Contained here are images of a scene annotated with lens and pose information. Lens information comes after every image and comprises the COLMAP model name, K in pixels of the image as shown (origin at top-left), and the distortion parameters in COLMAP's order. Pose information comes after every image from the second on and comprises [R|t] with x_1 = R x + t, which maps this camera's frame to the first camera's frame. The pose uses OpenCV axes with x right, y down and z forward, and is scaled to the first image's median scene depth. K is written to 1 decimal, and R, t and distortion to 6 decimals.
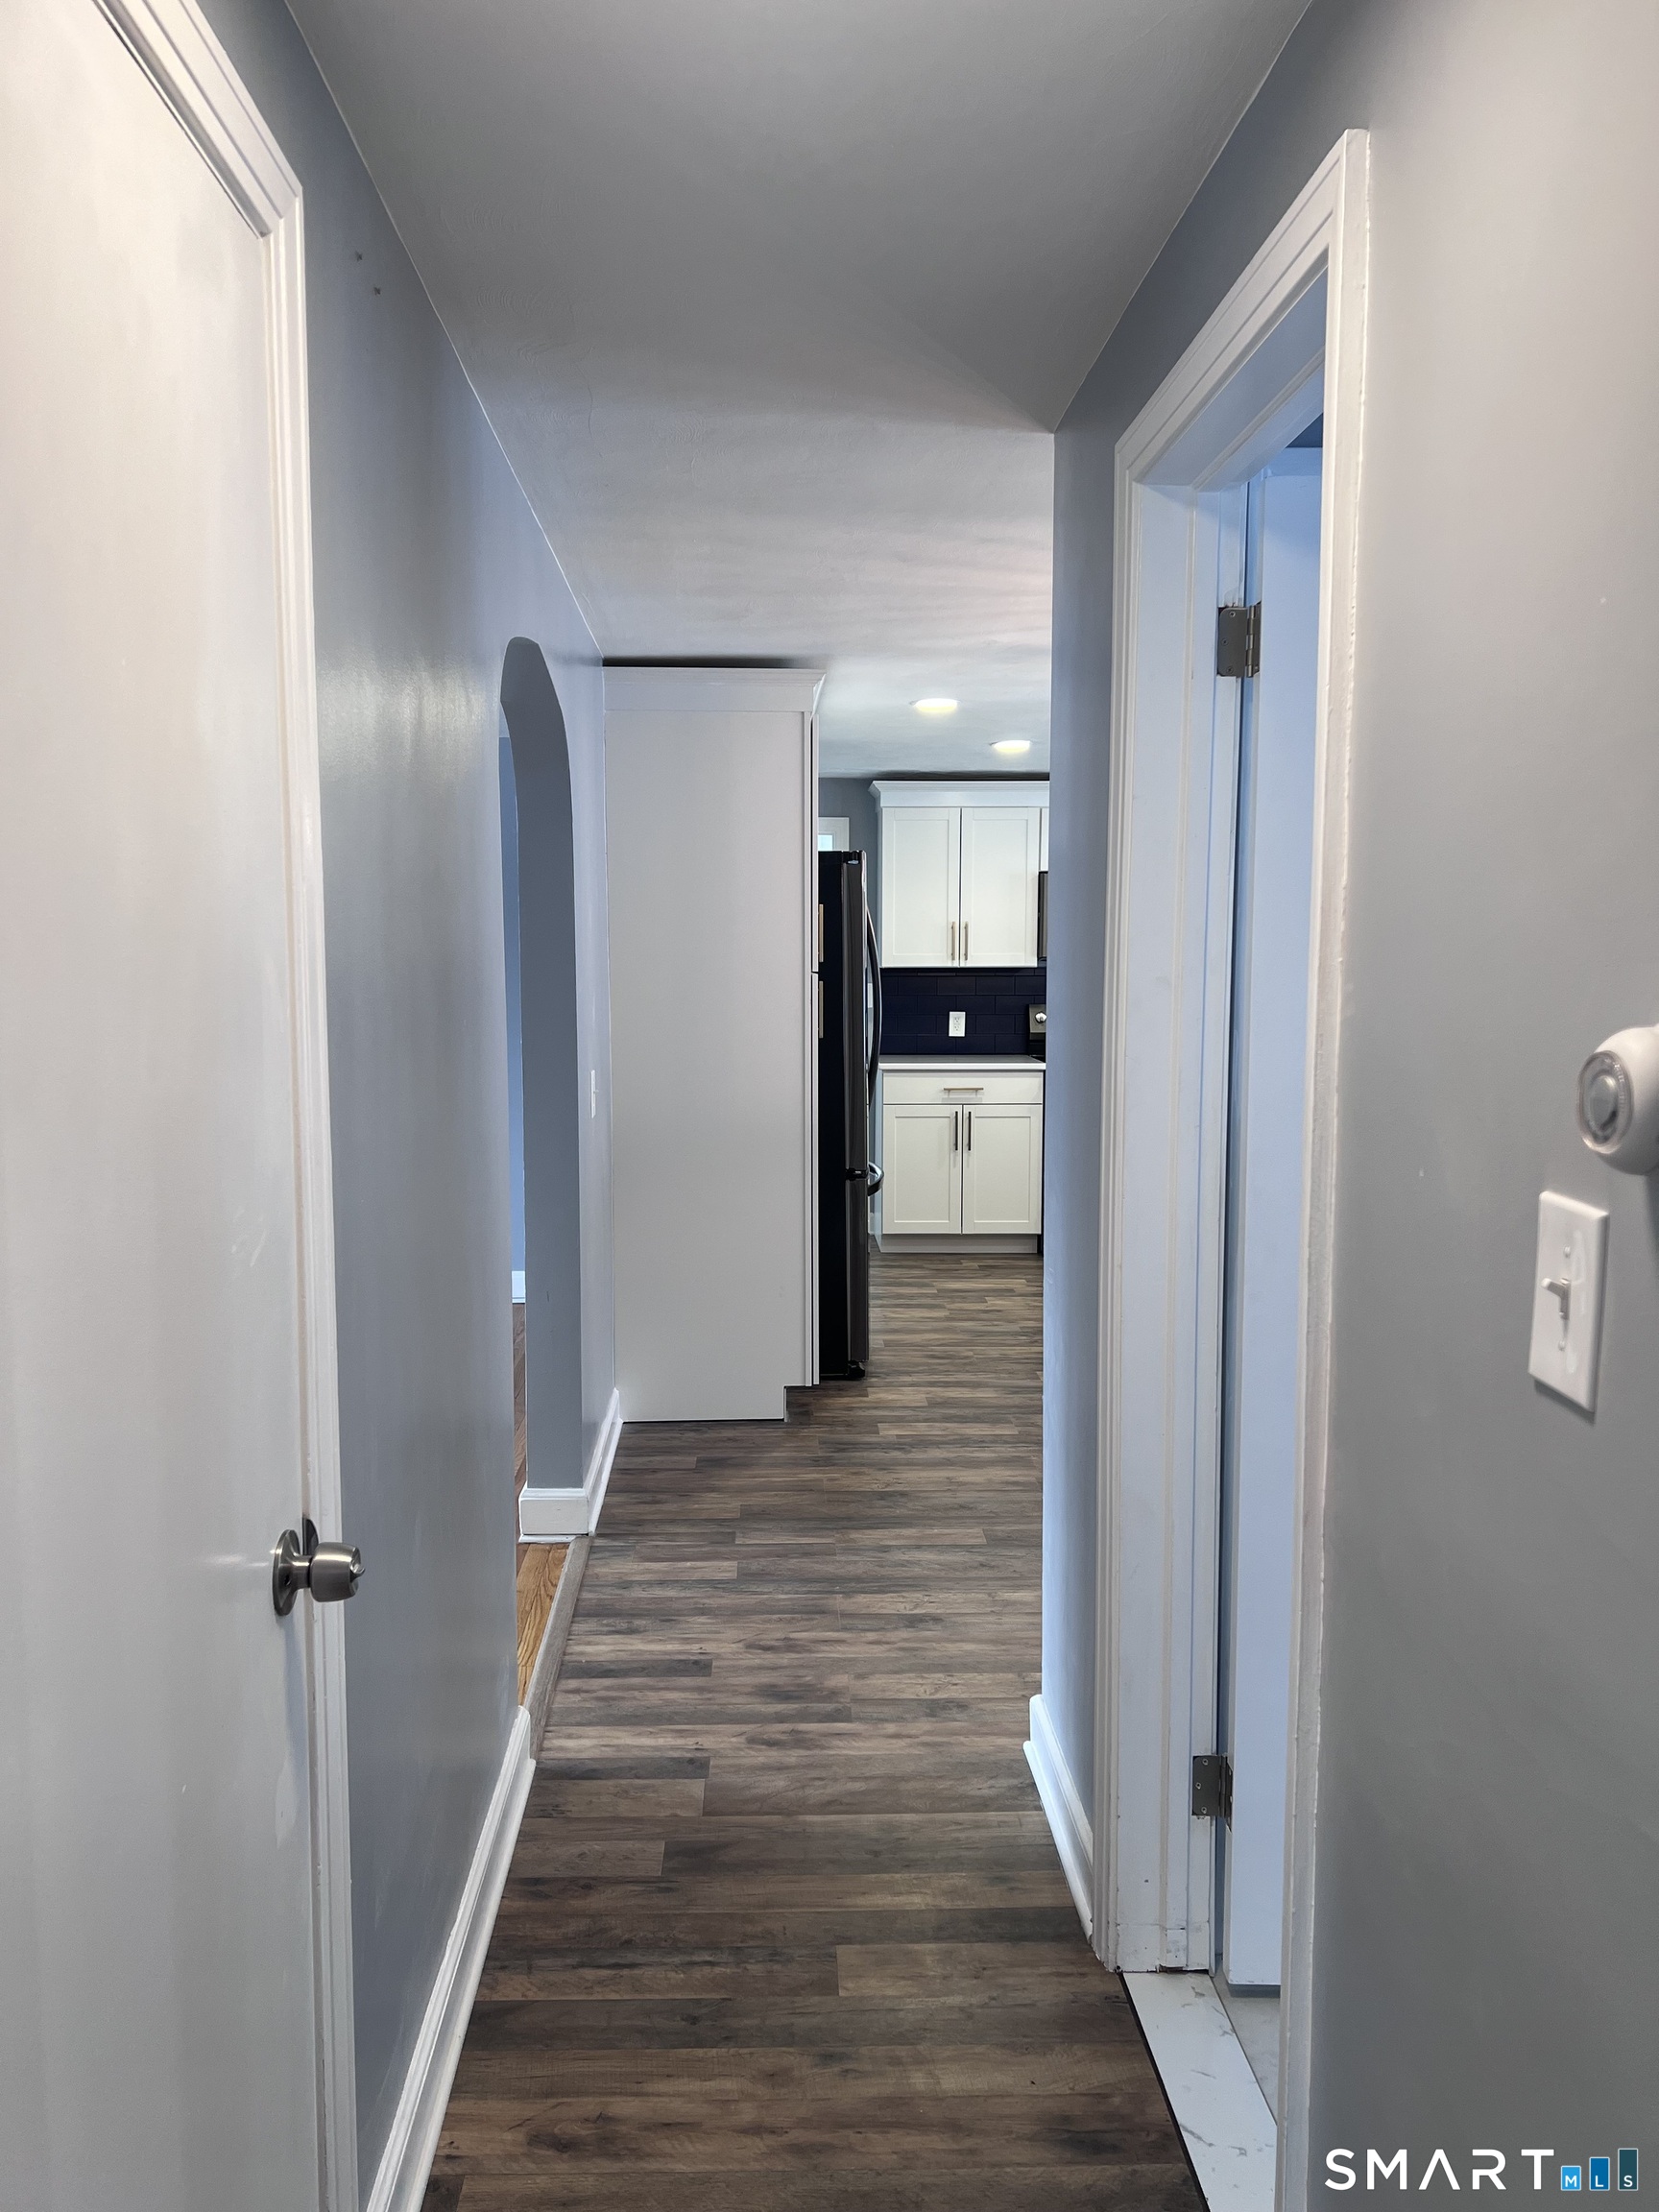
lens RADIAL K [[1657.3, 0, 826.1], [0, 1657.3, 1099.4], [0, 0, 1]] dist [0.032439, -0.001948]
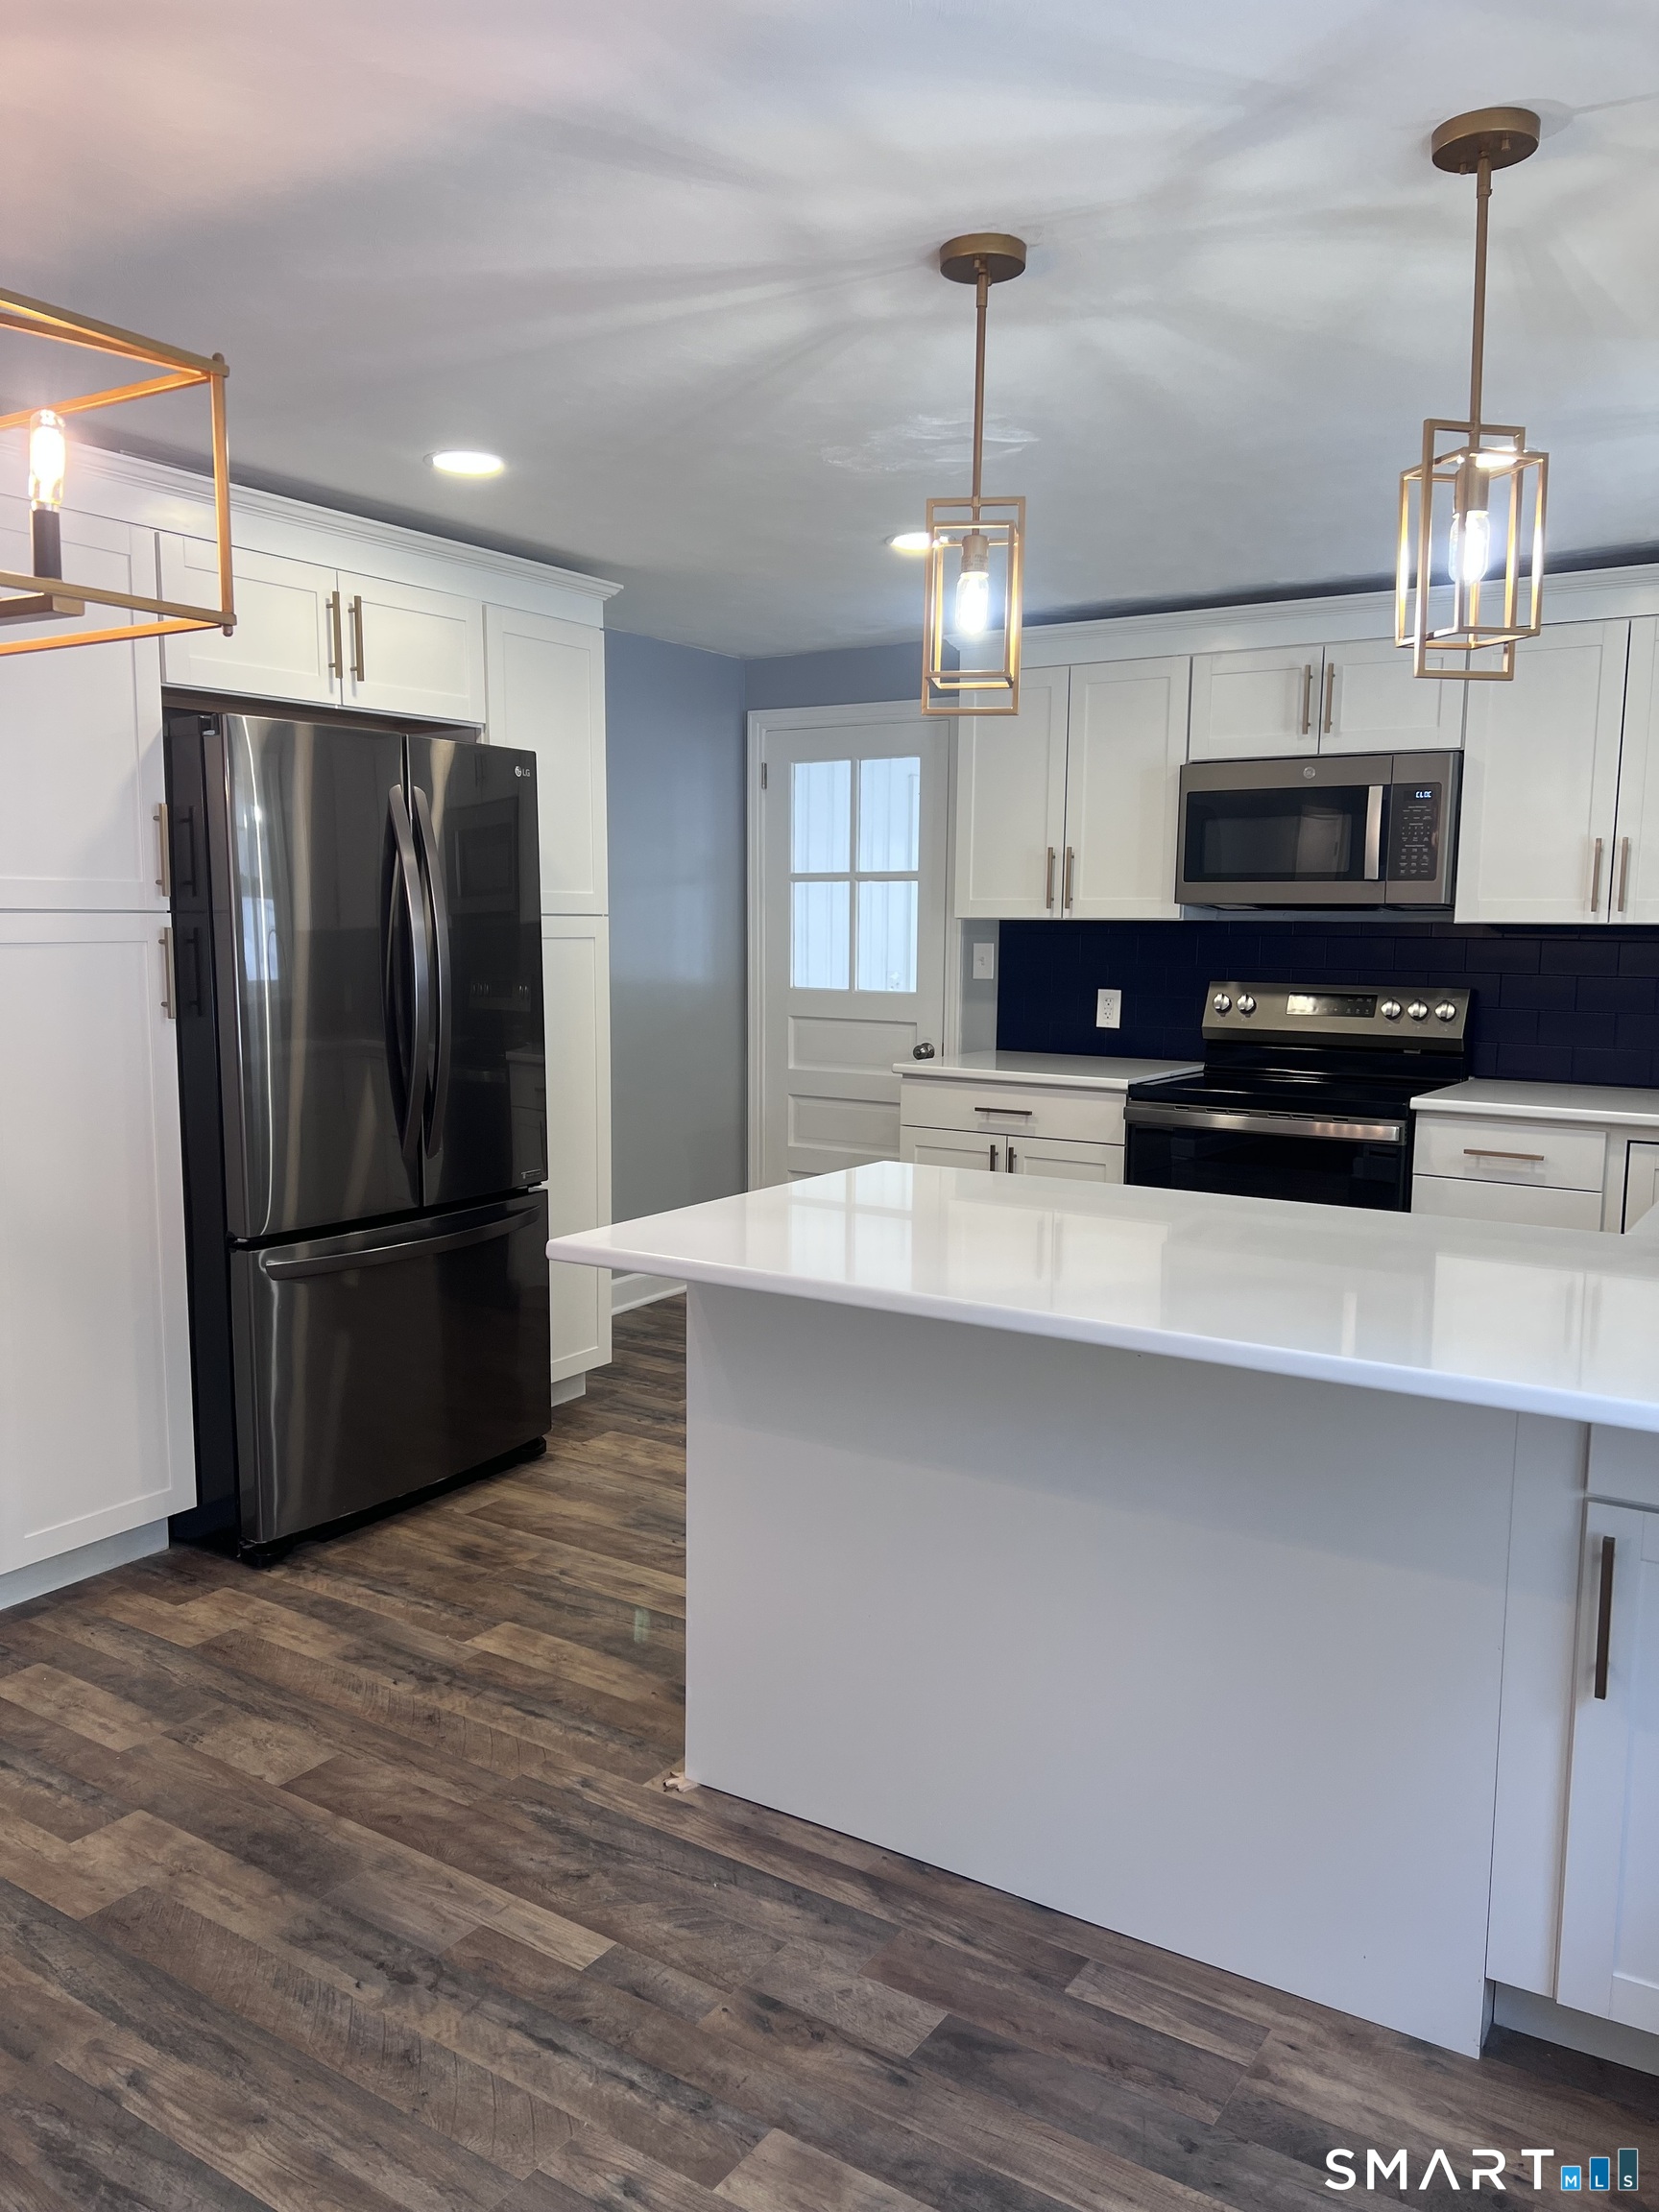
lens RADIAL K [[1657.3, 0, 829.4], [0, 1657.3, 1116.3], [0, 0, 1]] dist [0.032439, -0.001948]
pose [[0.812894, 0.078451, -0.577104, 0.335063], [-0.056708, 0.996840, 0.055632, -0.030359], [0.579644, -0.012497, 0.814774, 0.371925]]
